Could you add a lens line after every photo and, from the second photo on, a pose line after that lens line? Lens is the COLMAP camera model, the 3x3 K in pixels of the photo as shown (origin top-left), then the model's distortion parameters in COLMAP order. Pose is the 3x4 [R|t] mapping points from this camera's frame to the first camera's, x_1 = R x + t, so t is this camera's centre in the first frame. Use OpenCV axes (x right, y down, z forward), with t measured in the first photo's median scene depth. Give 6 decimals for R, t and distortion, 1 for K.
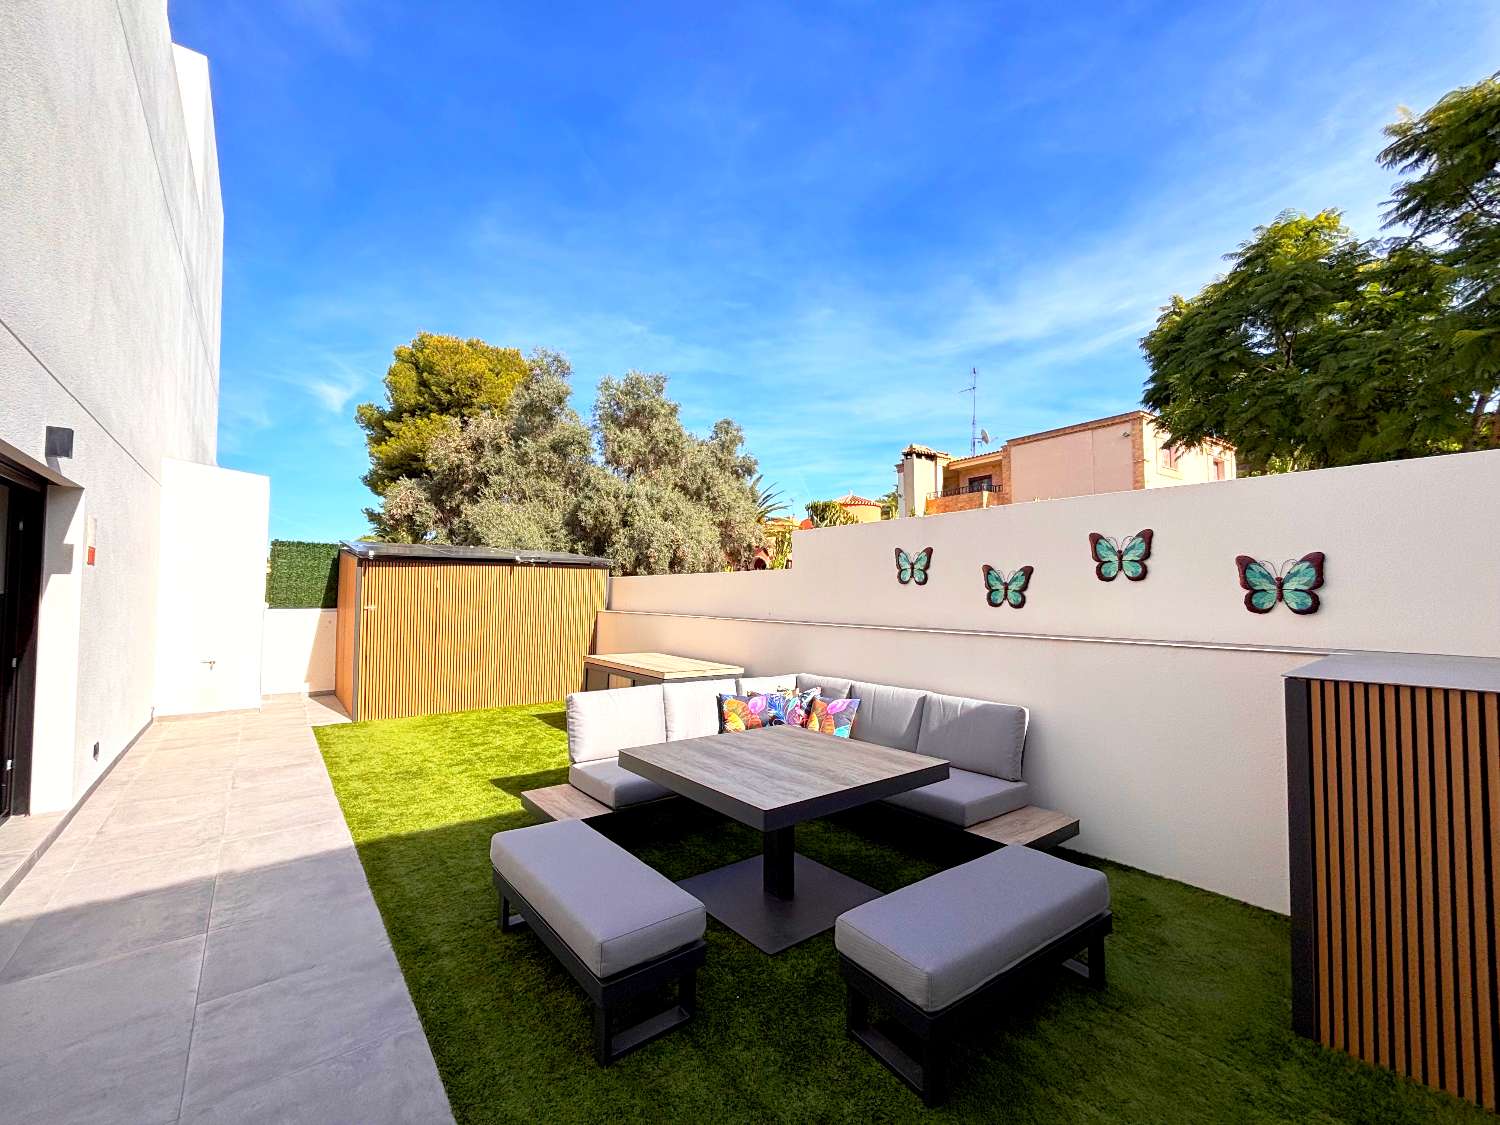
lens RADIAL K [[605.2, 0, 754.5], [0, 605.2, 564.9], [0, 0, 1]] dist [-0.003598, 0.000075]
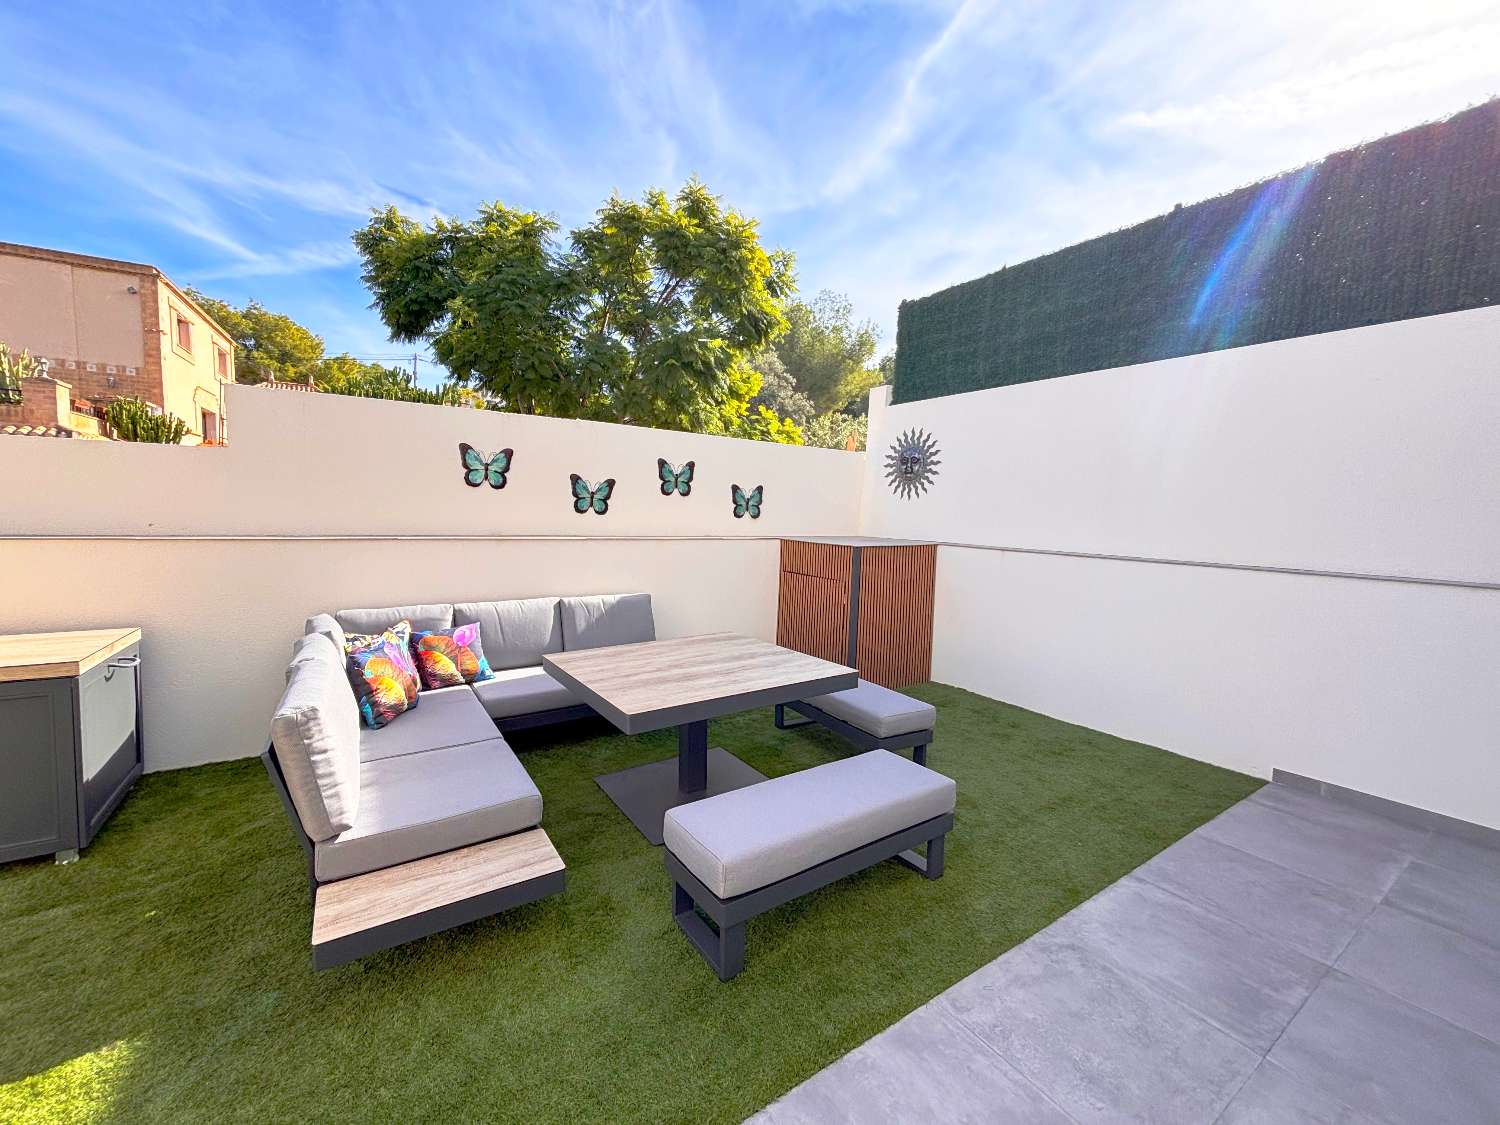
lens RADIAL K [[605.2, 0, 744.4], [0, 605.2, 557.2], [0, 0, 1]] dist [-0.003598, 0.000075]
pose [[0.090776, -0.071312, 0.993315, -0.228713], [-0.075419, 0.994076, 0.078259, 0.013671], [-0.993011, -0.082019, 0.084860, 0.205623]]
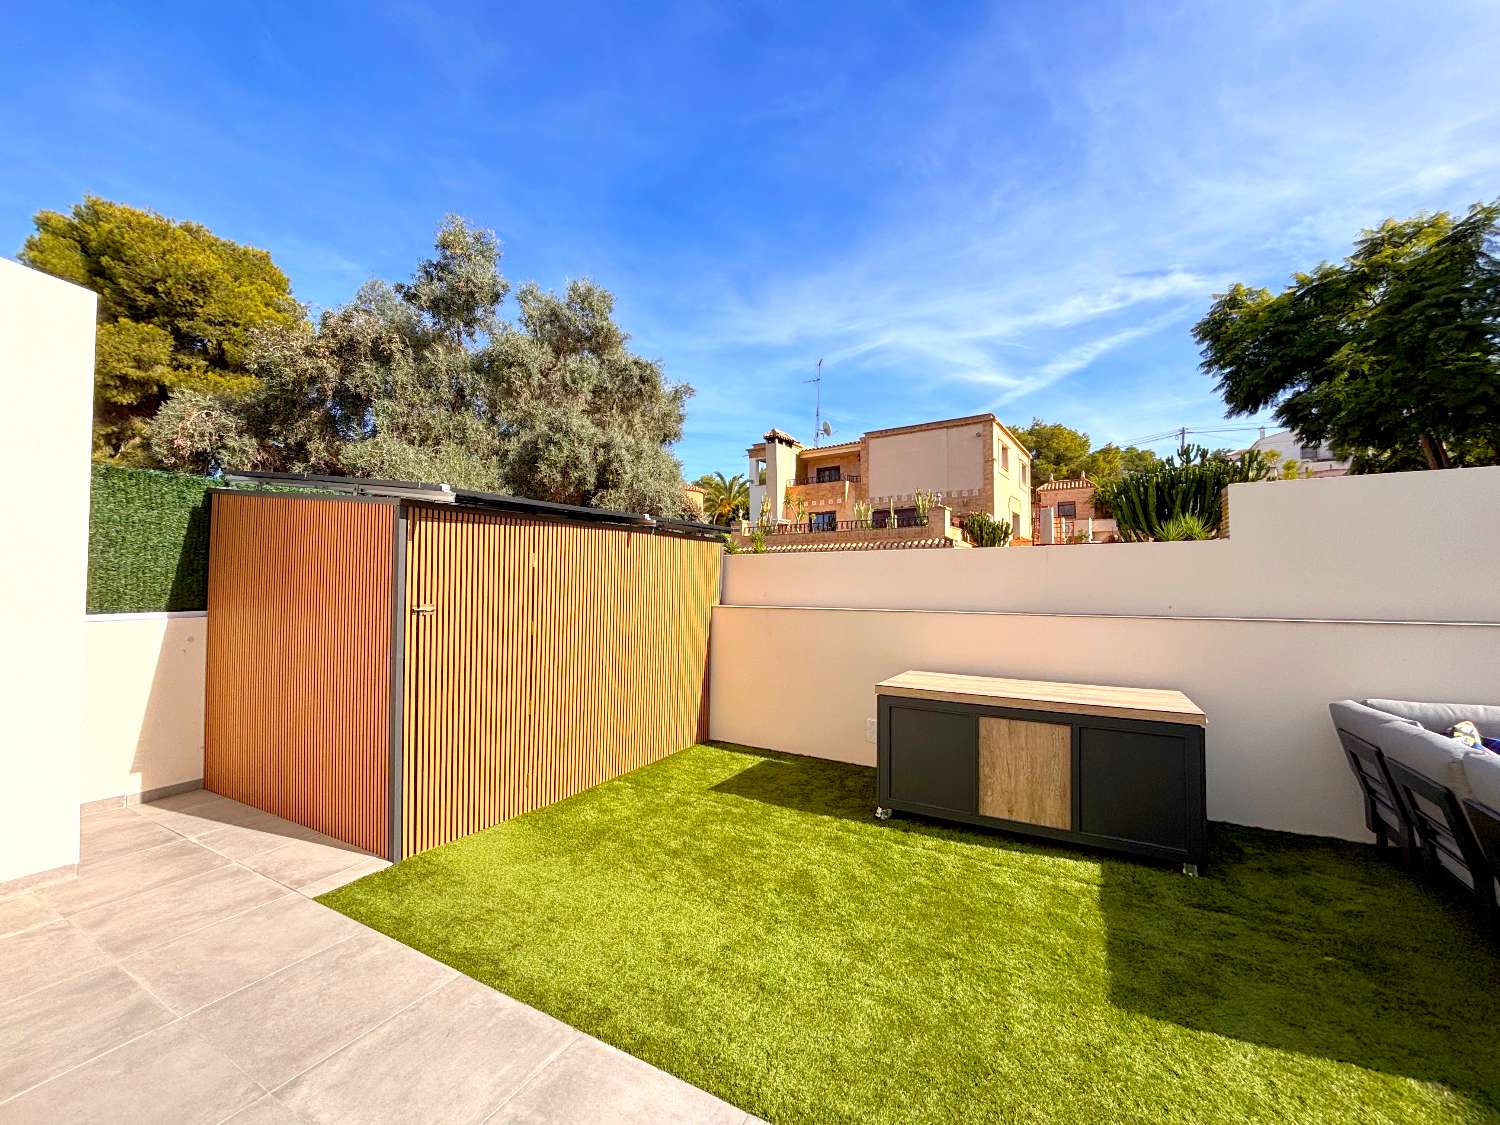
lens RADIAL K [[605.2, 0, 744.9], [0, 605.2, 565.3], [0, 0, 1]] dist [-0.003598, 0.000075]
pose [[0.928938, 0.008433, 0.370139, -0.324273], [-0.014665, 0.999794, 0.014025, 0.015298], [-0.369945, -0.018456, 0.928870, 0.269882]]
